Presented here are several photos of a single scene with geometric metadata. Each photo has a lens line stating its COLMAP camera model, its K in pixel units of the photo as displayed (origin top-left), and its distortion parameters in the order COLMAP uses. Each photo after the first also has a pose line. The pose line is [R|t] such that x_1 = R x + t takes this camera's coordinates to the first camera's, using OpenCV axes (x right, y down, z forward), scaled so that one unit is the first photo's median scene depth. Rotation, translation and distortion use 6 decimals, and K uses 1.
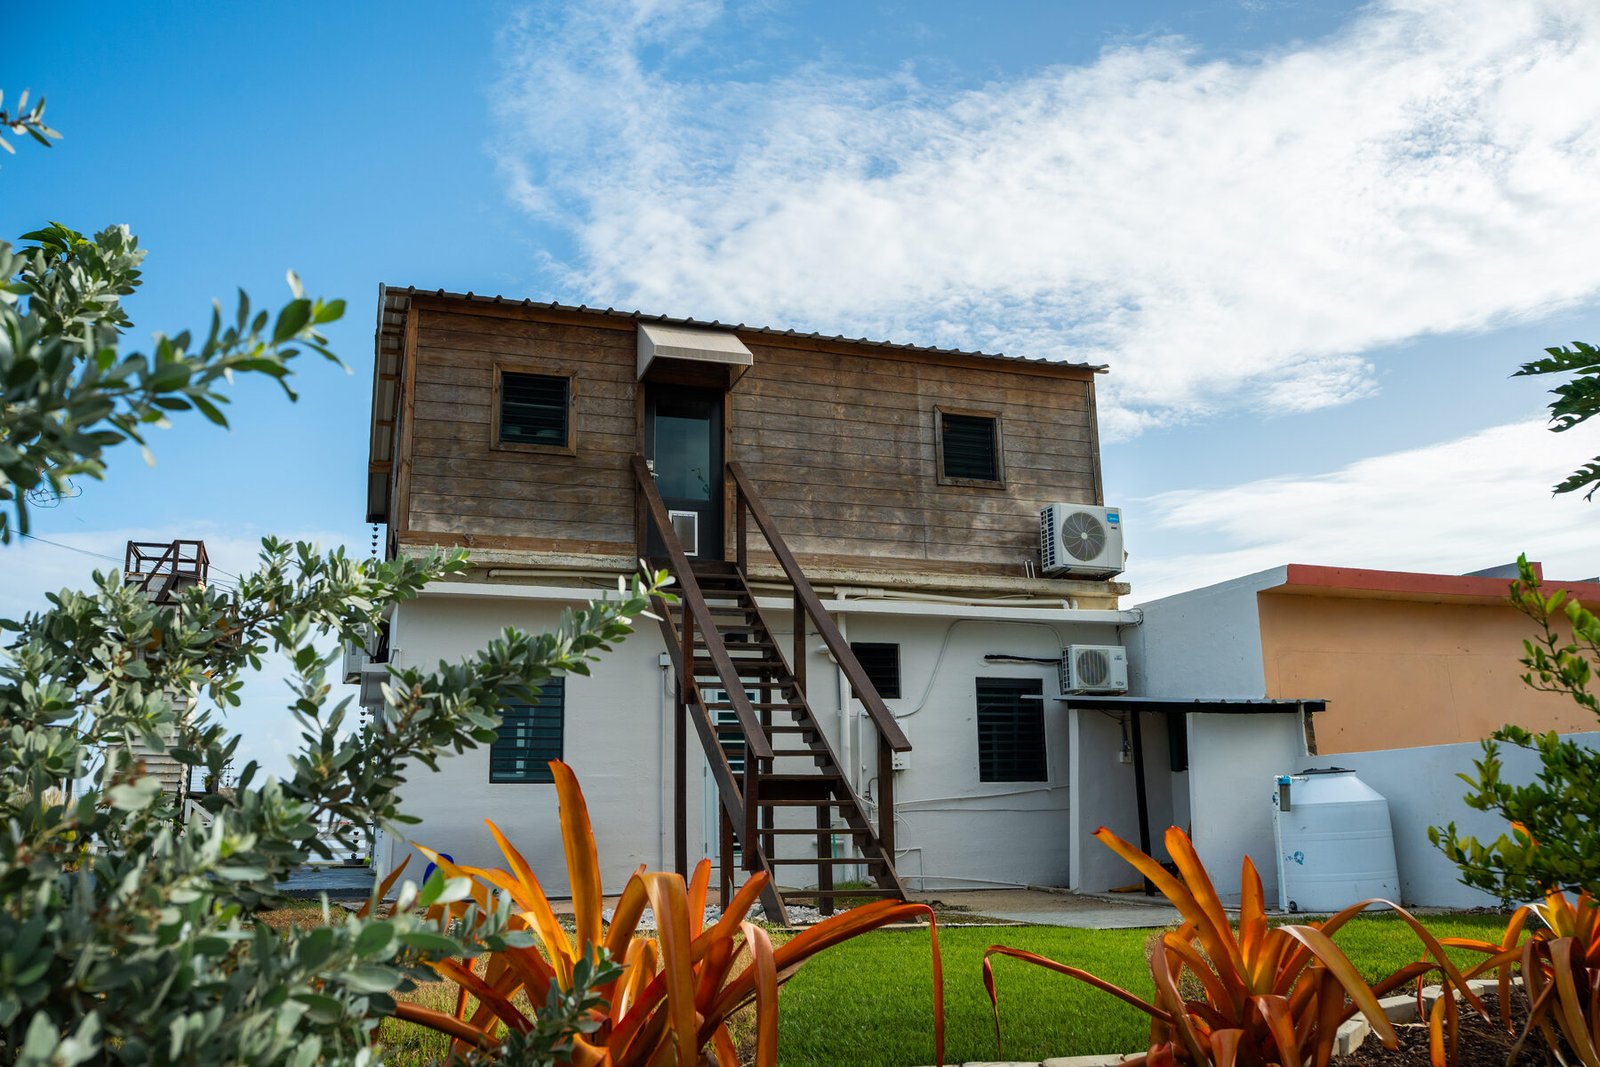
lens RADIAL K [[1585.1, 0, 800.0], [0, 1585.1, 533.5], [0, 0, 1]] dist [0.001777, 0.007381]
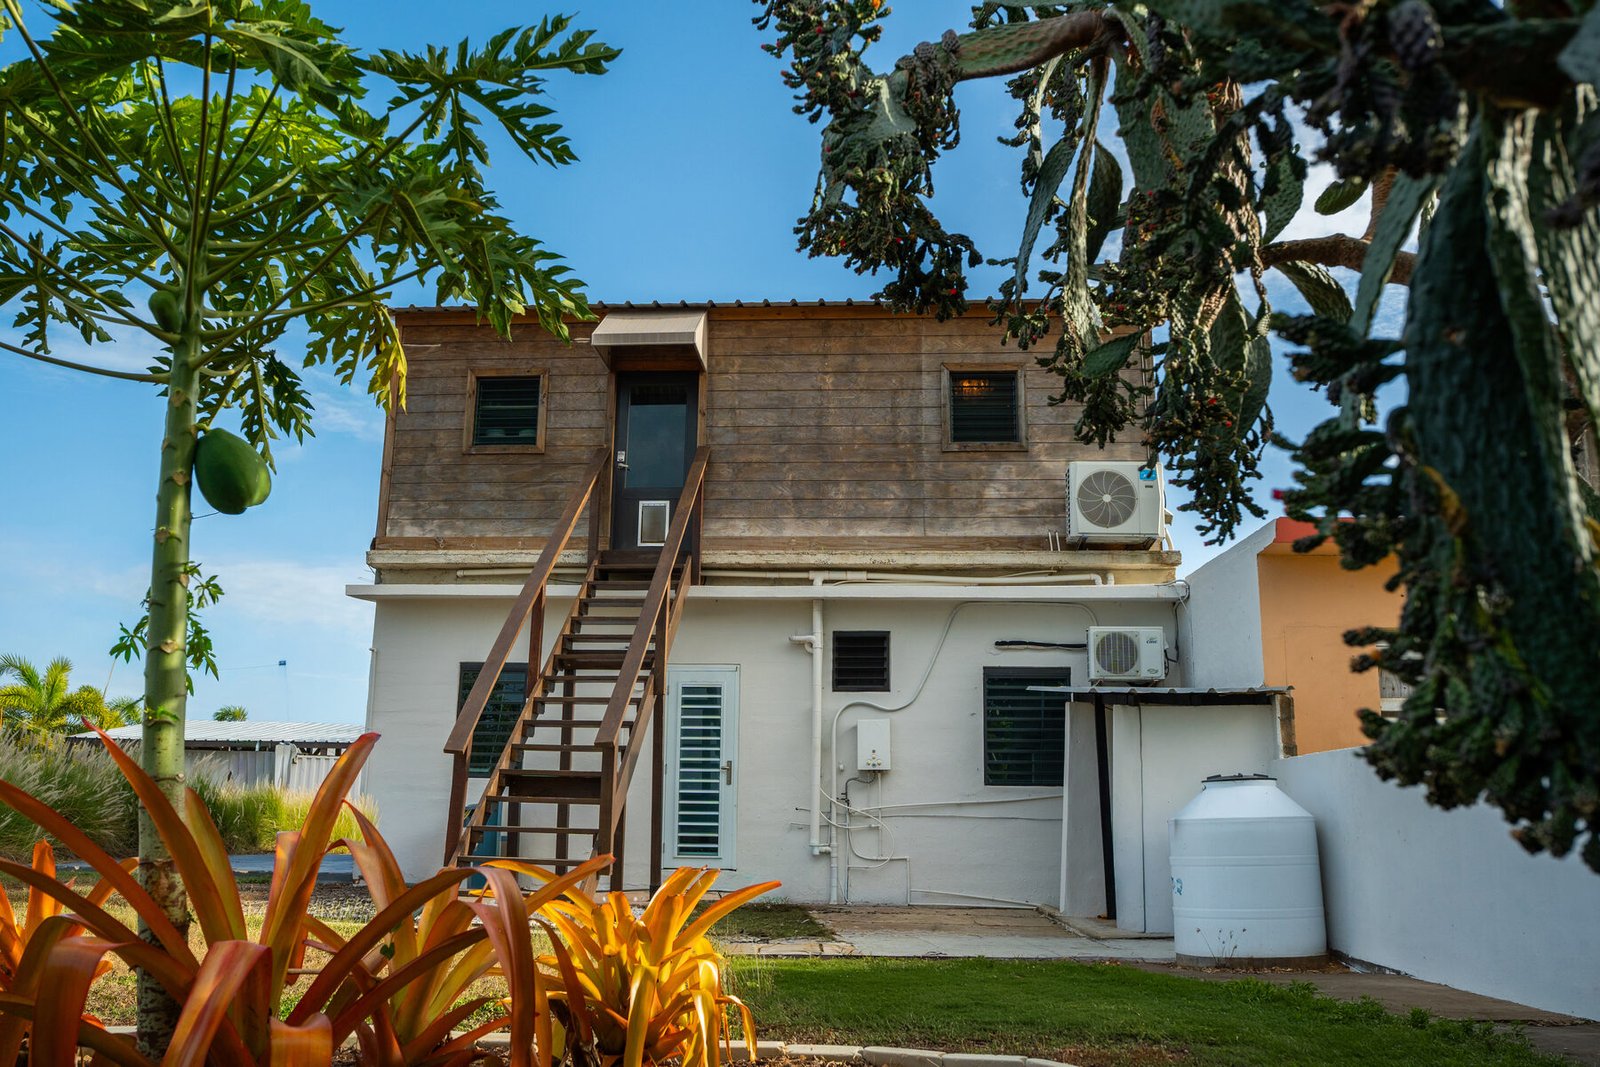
lens RADIAL K [[1585.1, 0, 800.0], [0, 1585.1, 533.5], [0, 0, 1]] dist [0.001777, 0.007381]
pose [[0.883342, -0.056907, -0.465262, 0.441865], [0.056348, 0.998297, -0.015123, 0.024789], [0.465330, -0.012858, 0.885044, 0.177573]]
